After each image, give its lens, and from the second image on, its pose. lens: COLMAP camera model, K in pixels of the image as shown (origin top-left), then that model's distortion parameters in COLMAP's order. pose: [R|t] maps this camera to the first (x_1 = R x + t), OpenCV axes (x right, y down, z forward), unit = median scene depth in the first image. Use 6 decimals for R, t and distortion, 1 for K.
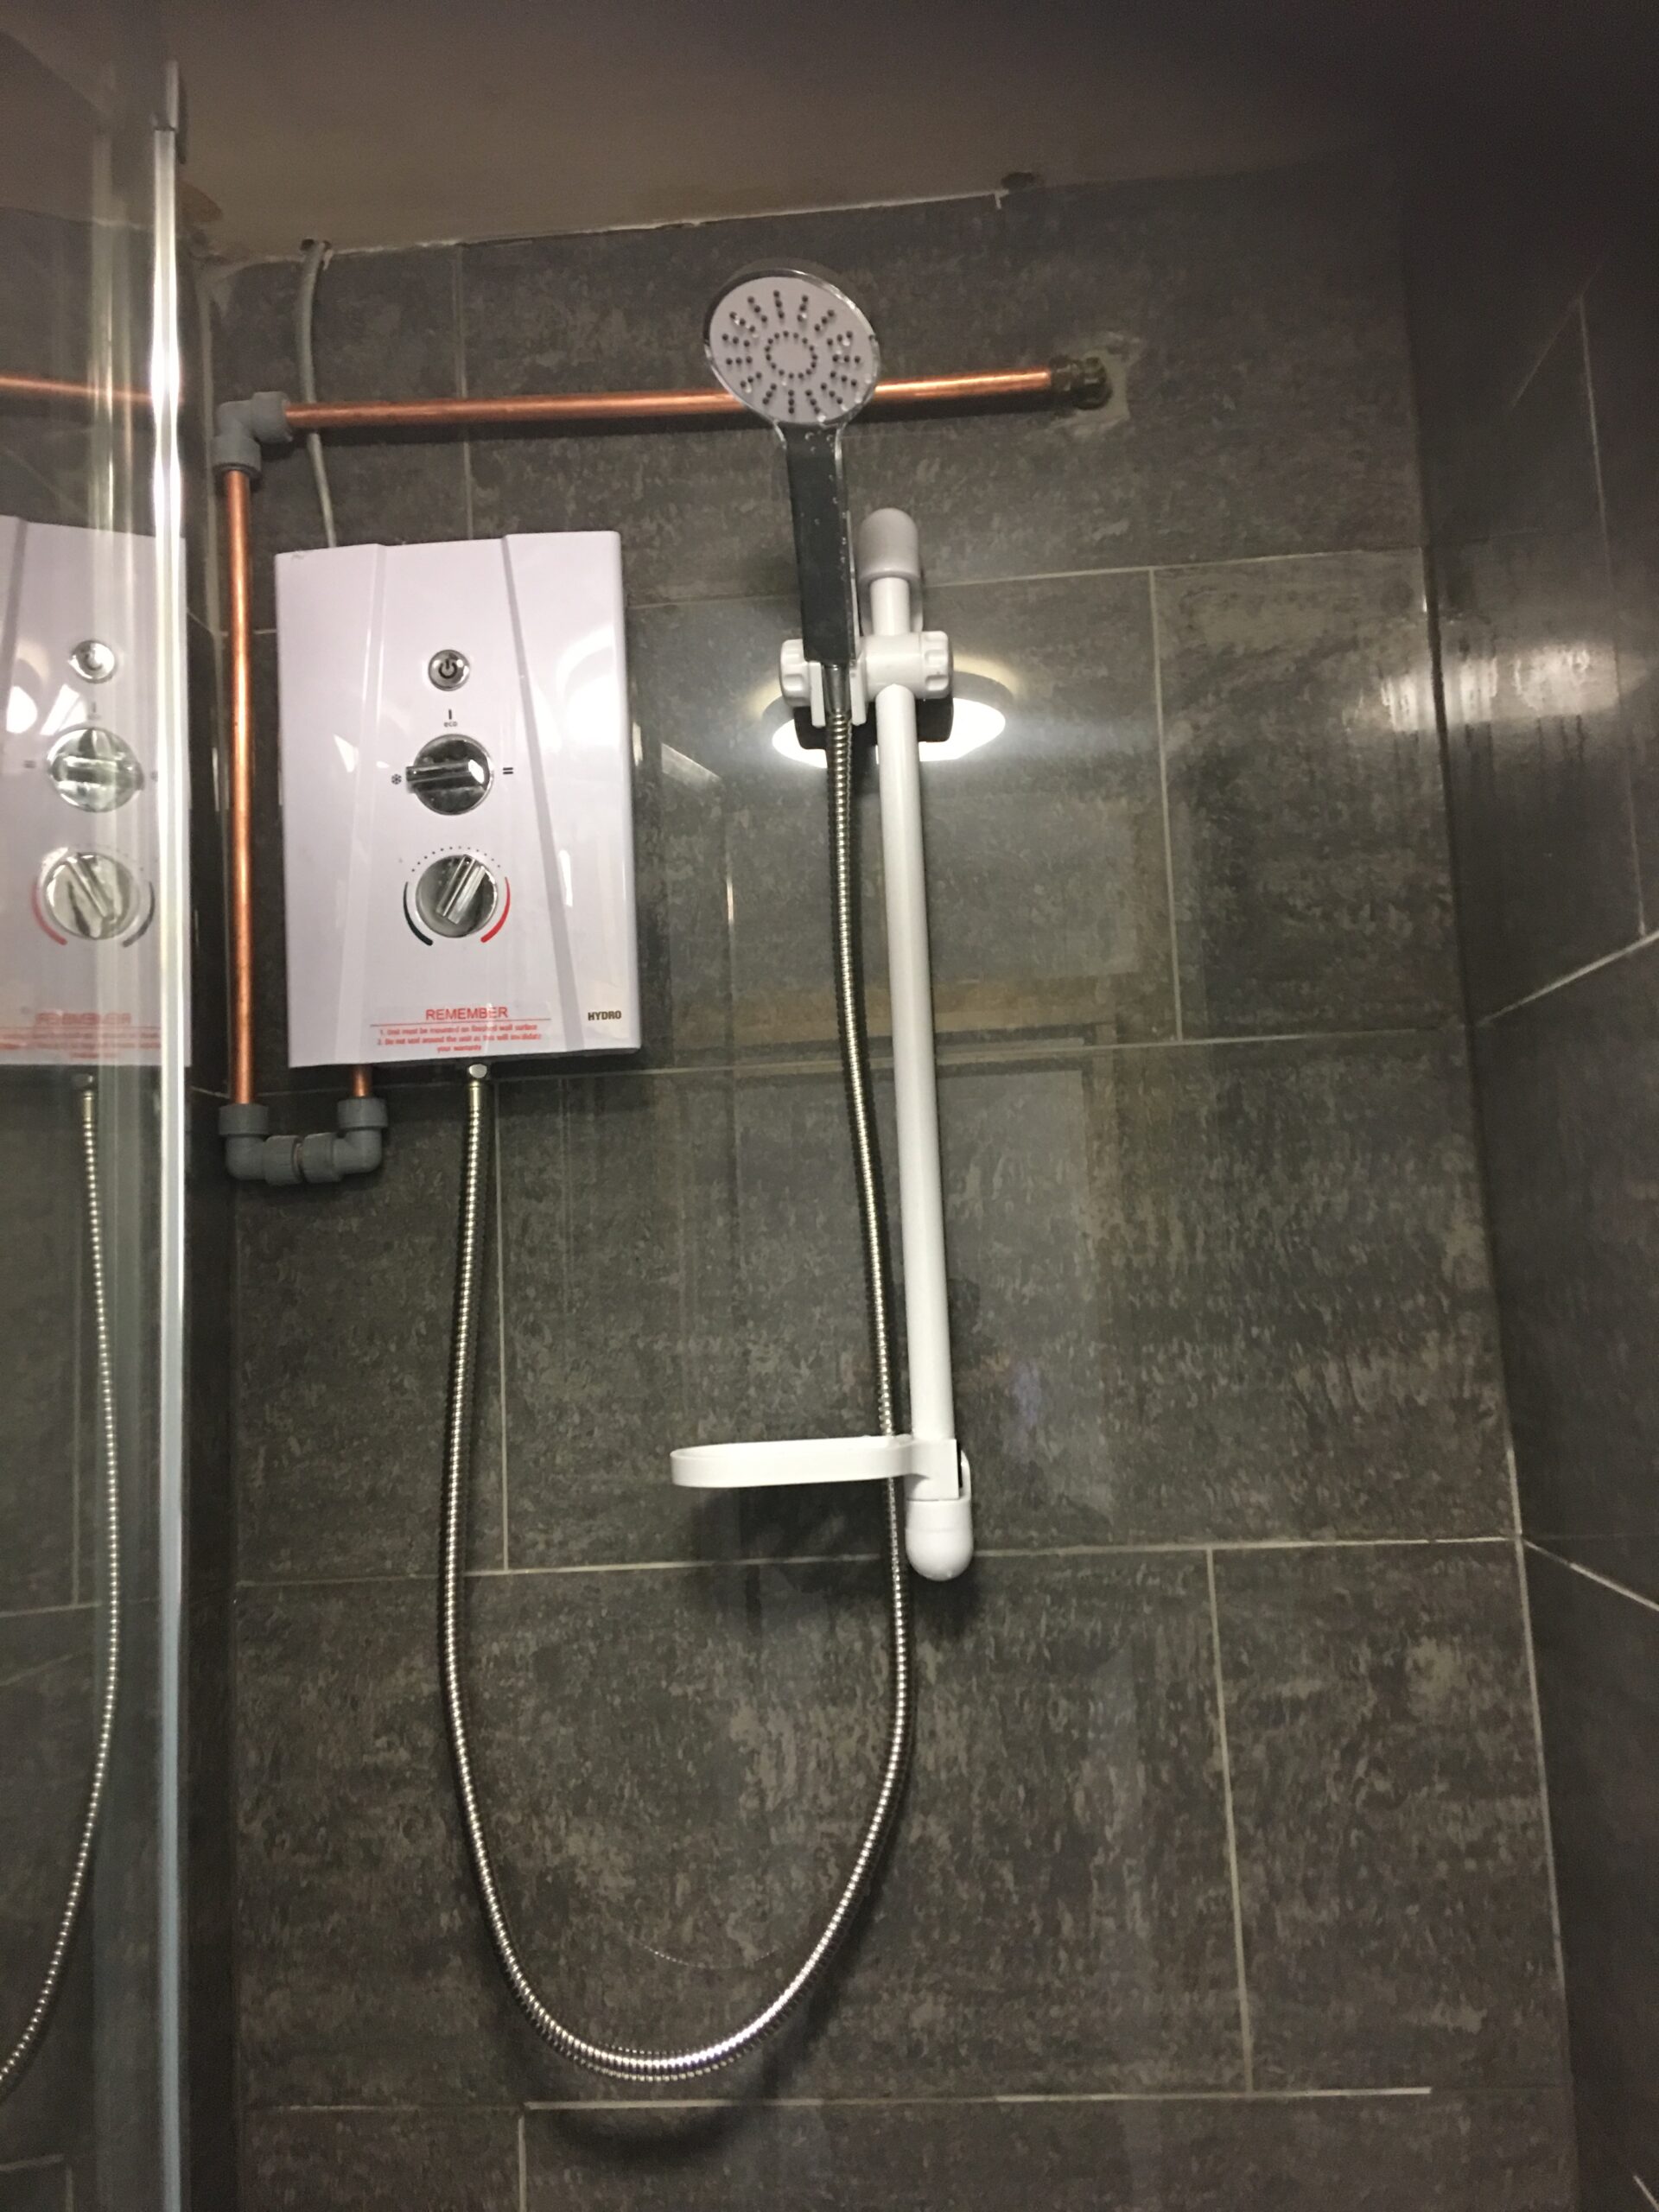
lens RADIAL K [[1844.2, 0, 836.8], [0, 1844.2, 1069.7], [0, 0, 1]] dist [0.125824, -0.173391]
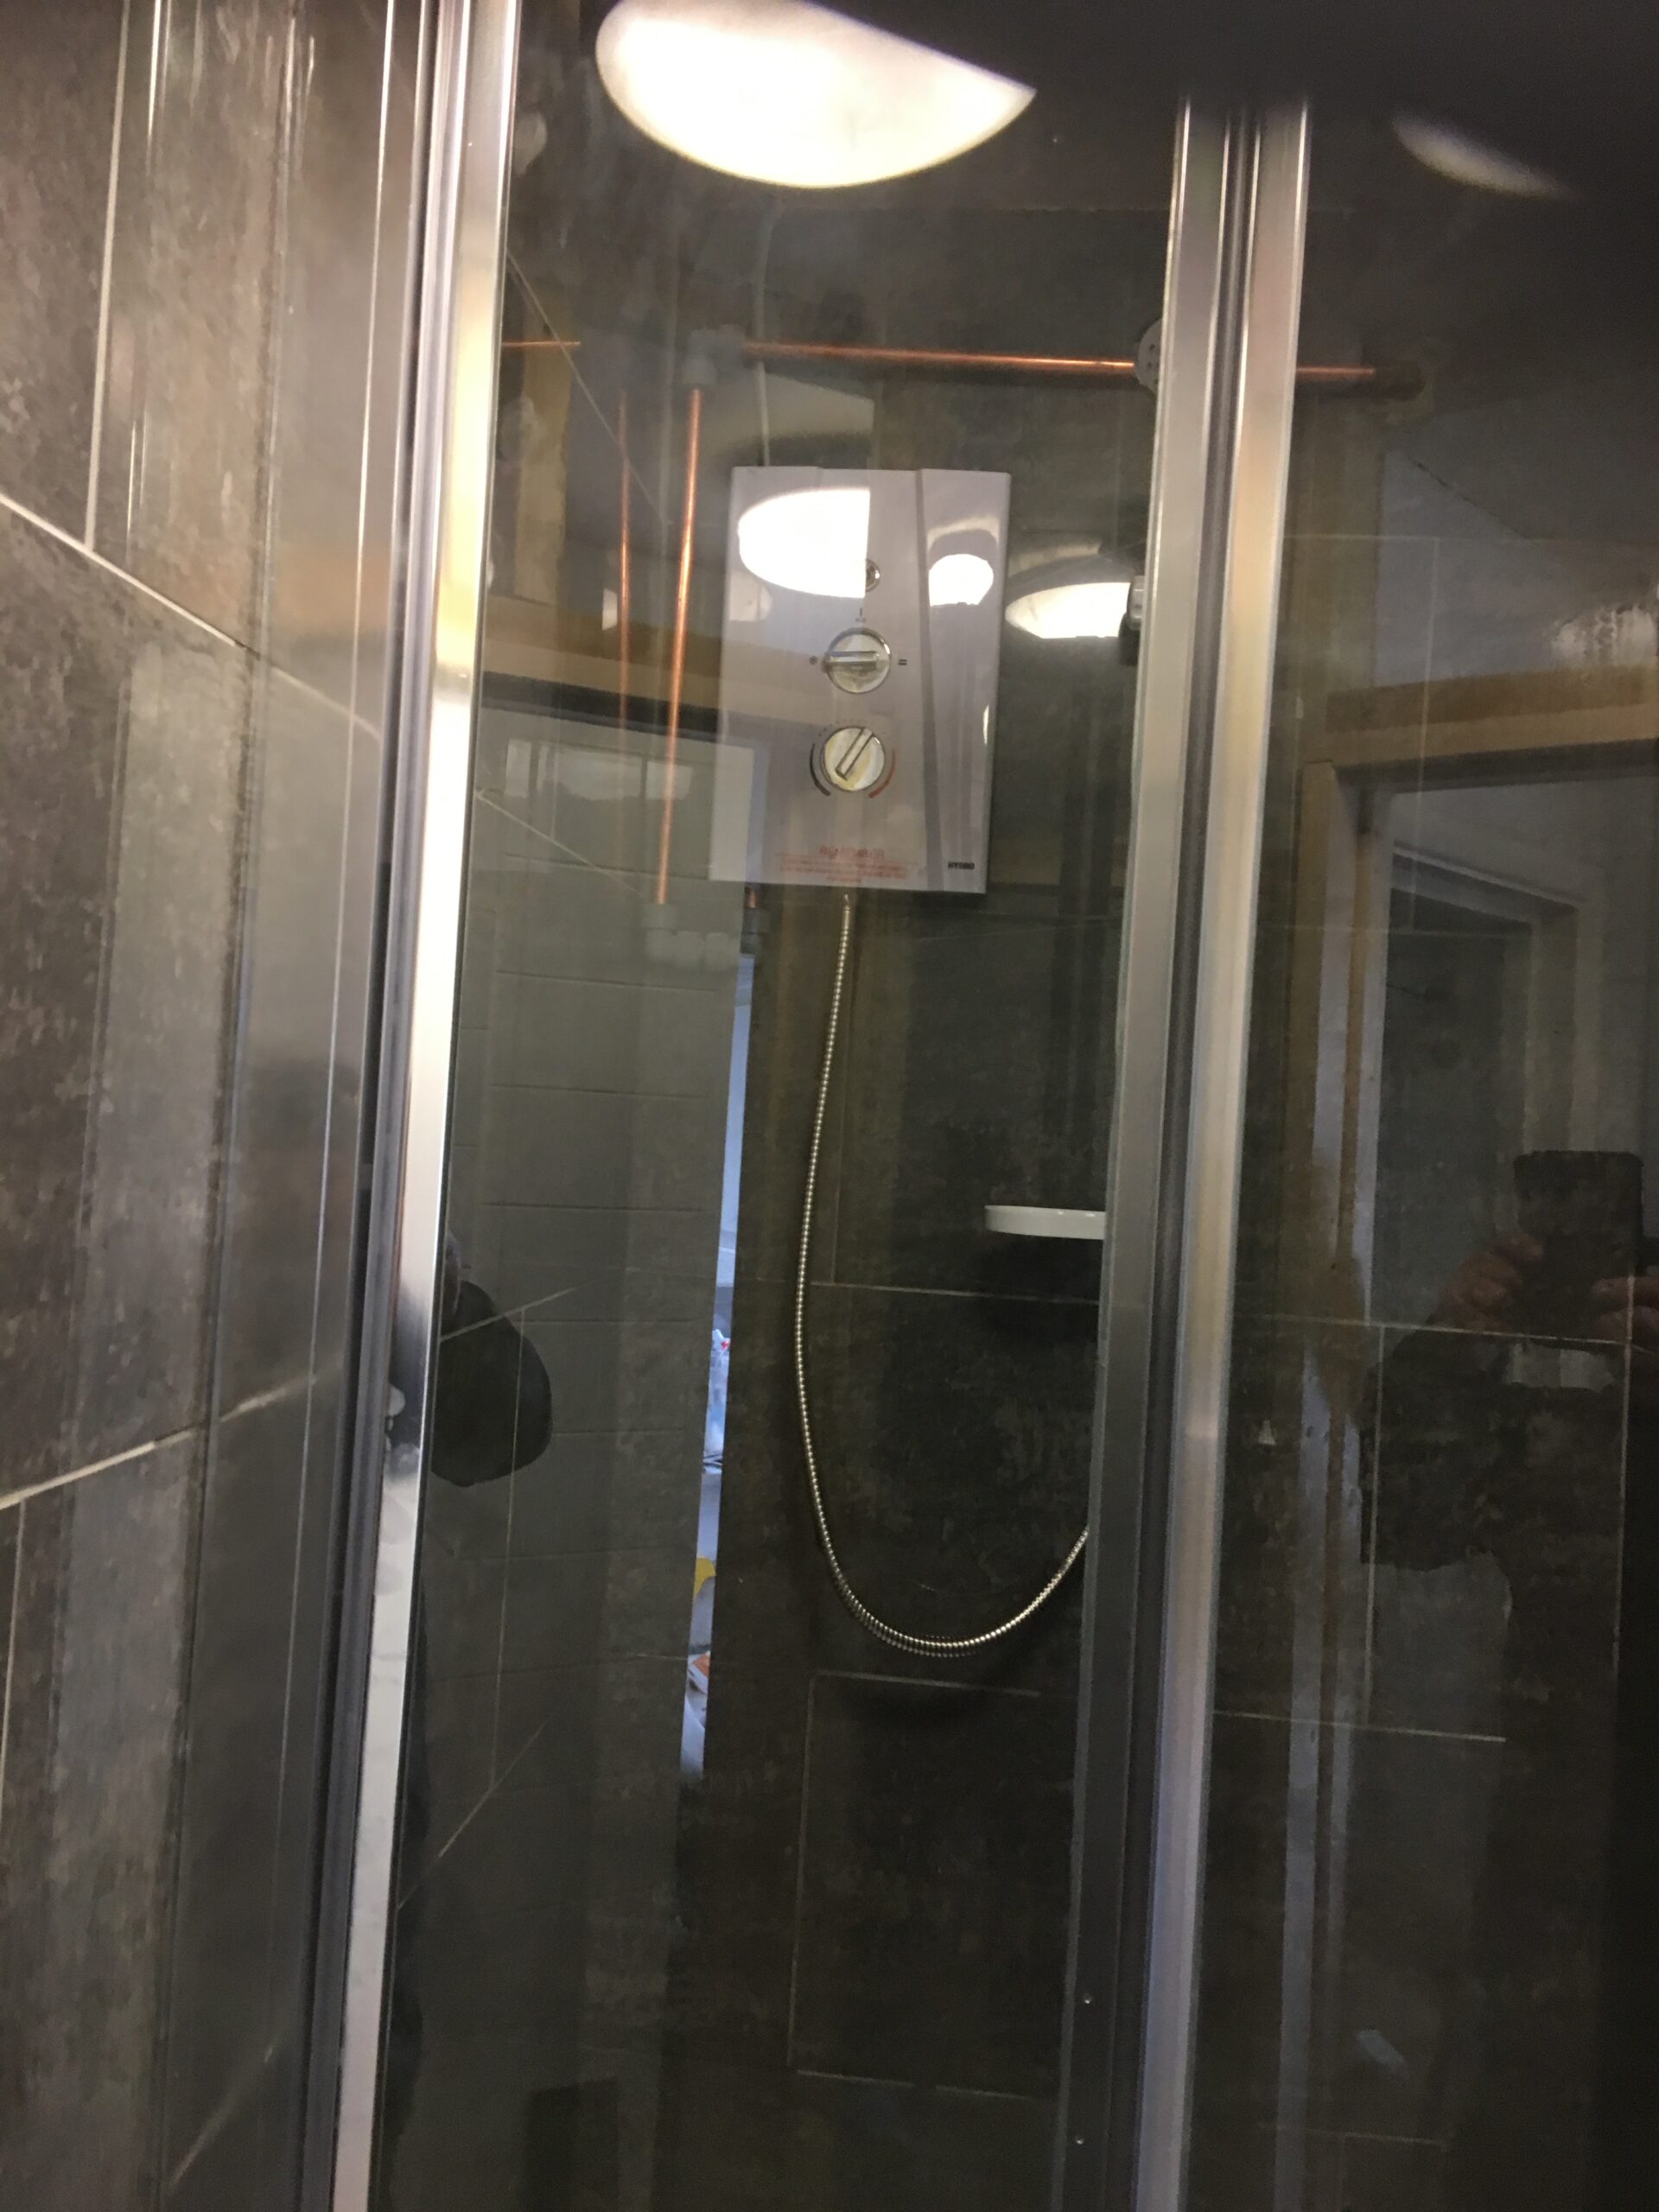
lens RADIAL K [[1844.2, 0, 824.5], [0, 1844.2, 1070.0], [0, 0, 1]] dist [0.125824, -0.173391]
pose [[0.993864, 0.106956, -0.028189, -0.166220], [-0.103923, 0.990217, 0.093115, 0.001202], [0.037872, -0.089614, 0.995256, -0.281291]]
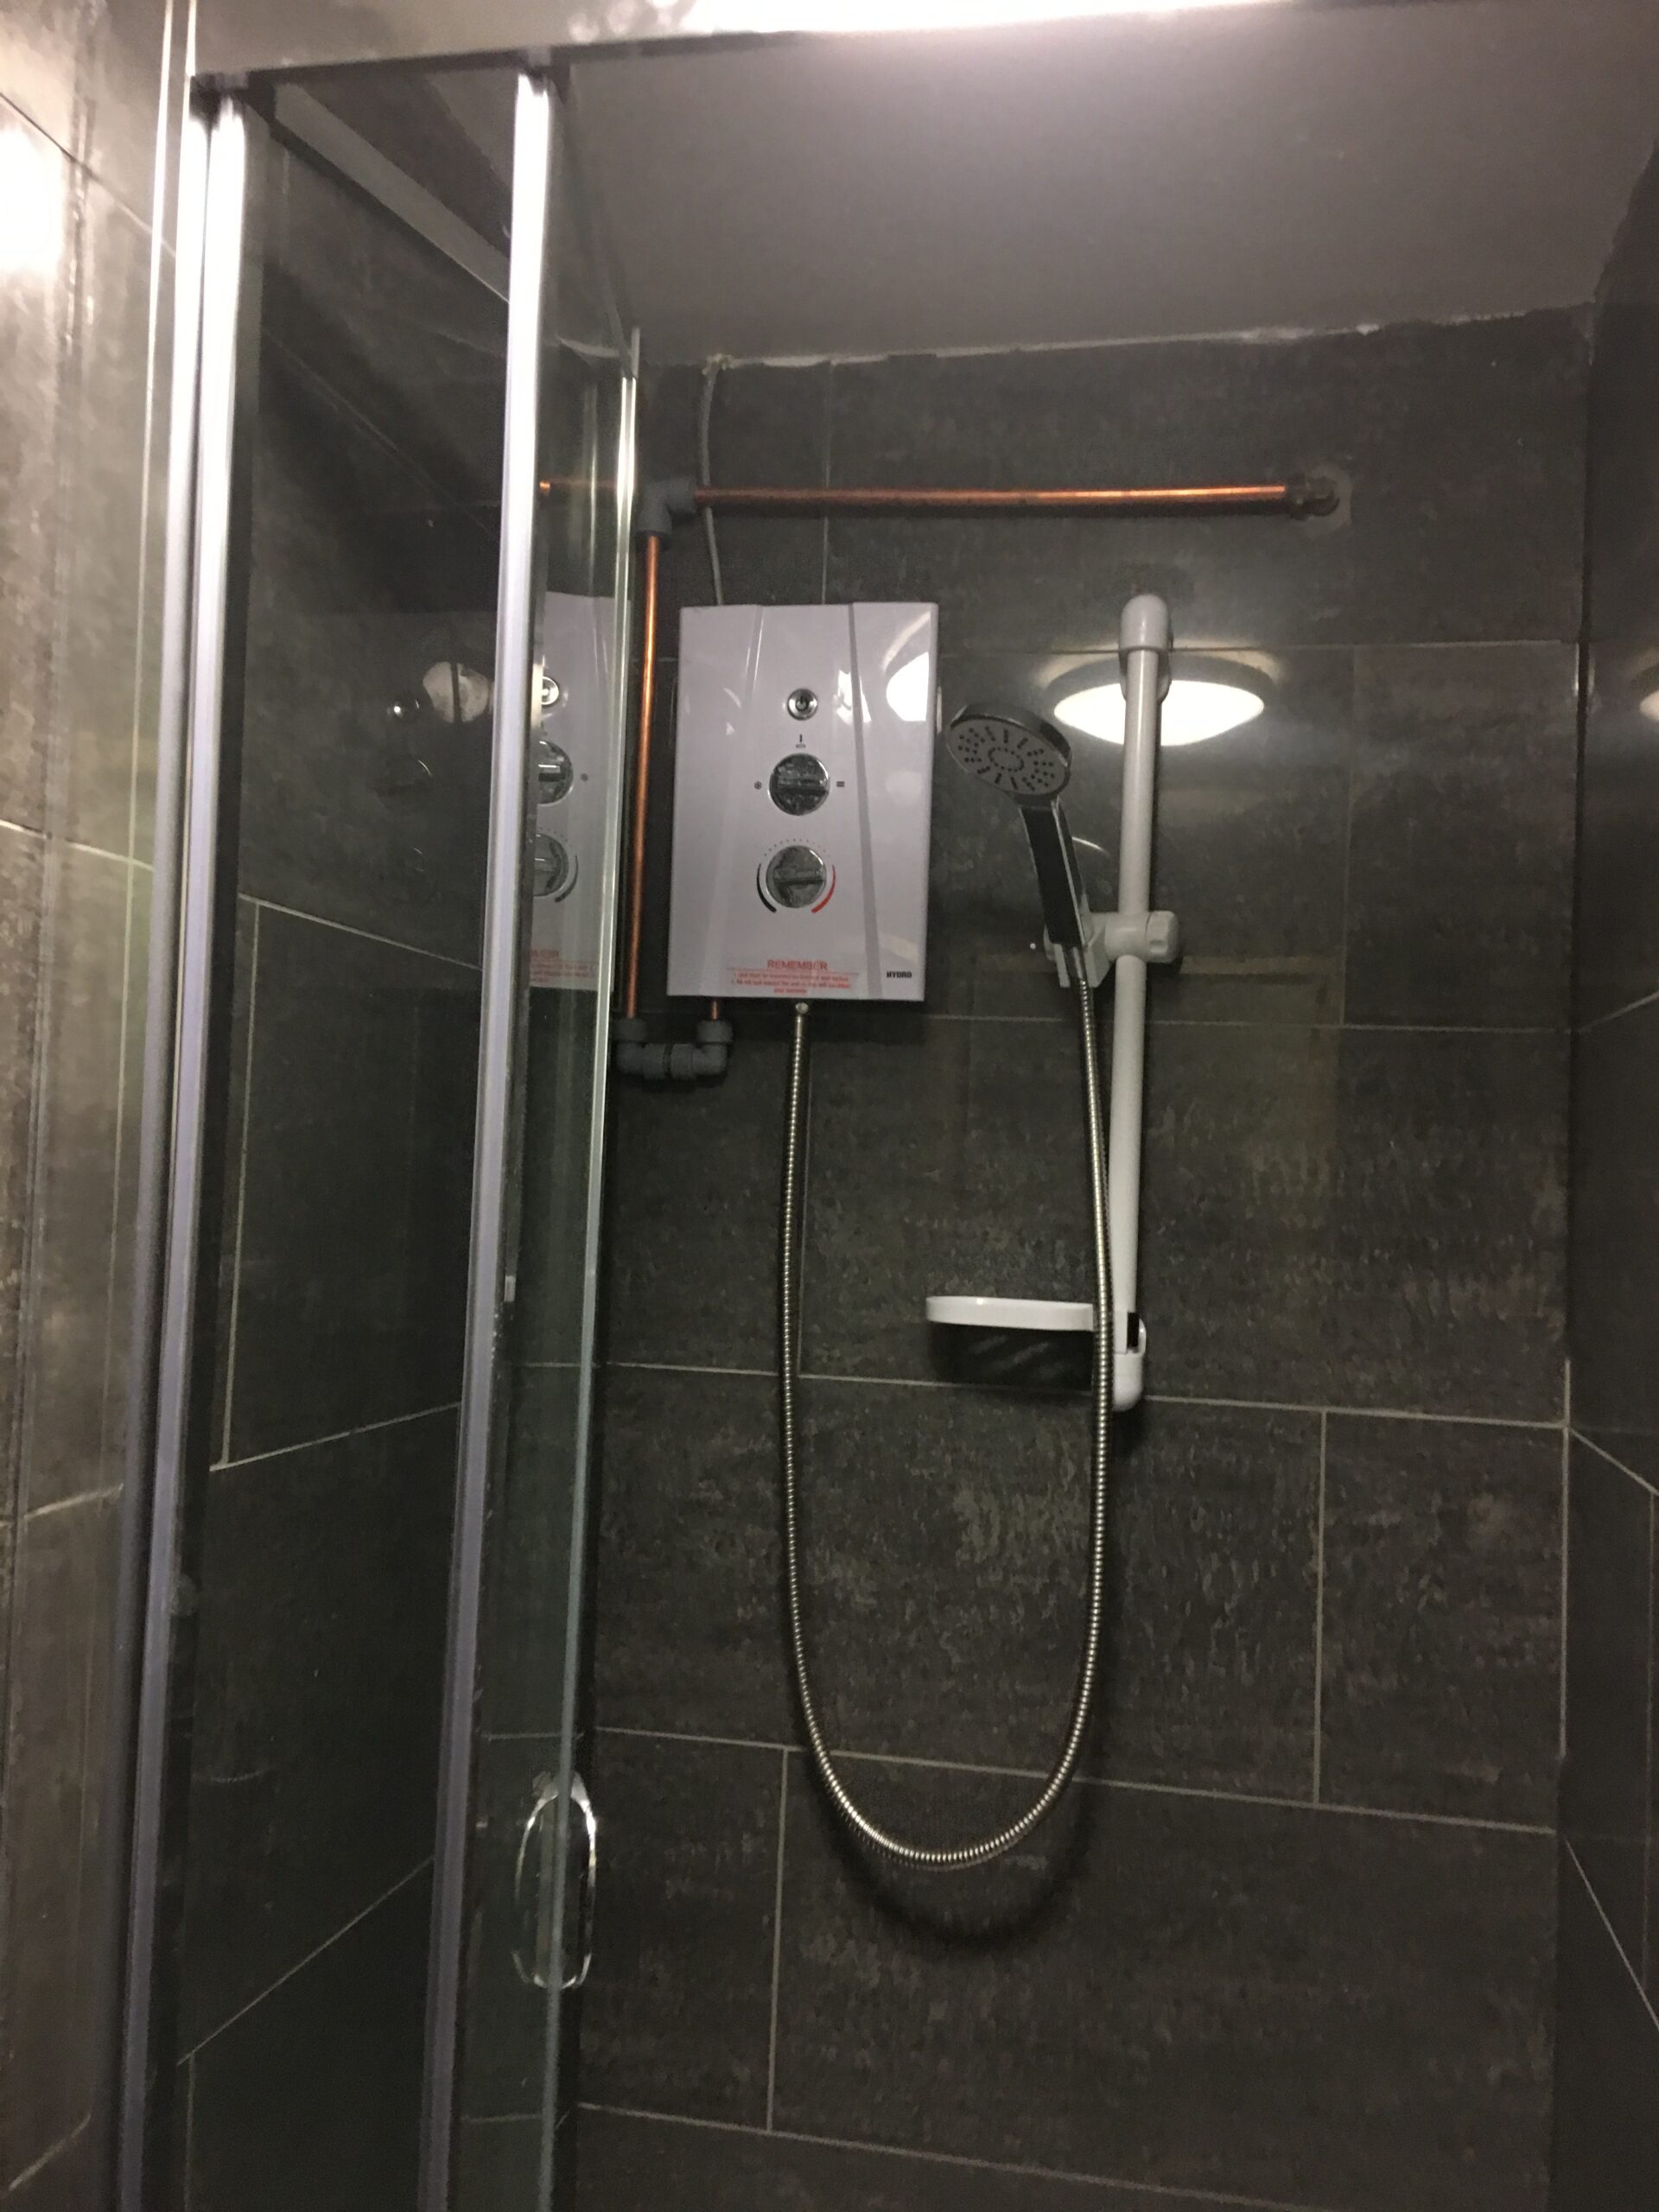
lens RADIAL K [[1844.2, 0, 854.7], [0, 1844.2, 1110.0], [0, 0, 1]] dist [0.125824, -0.173391]
pose [[0.988707, 0.082338, -0.125216, 0.018212], [-0.072562, 0.994092, 0.080726, -0.037382], [0.131122, -0.070729, 0.988840, -0.331514]]
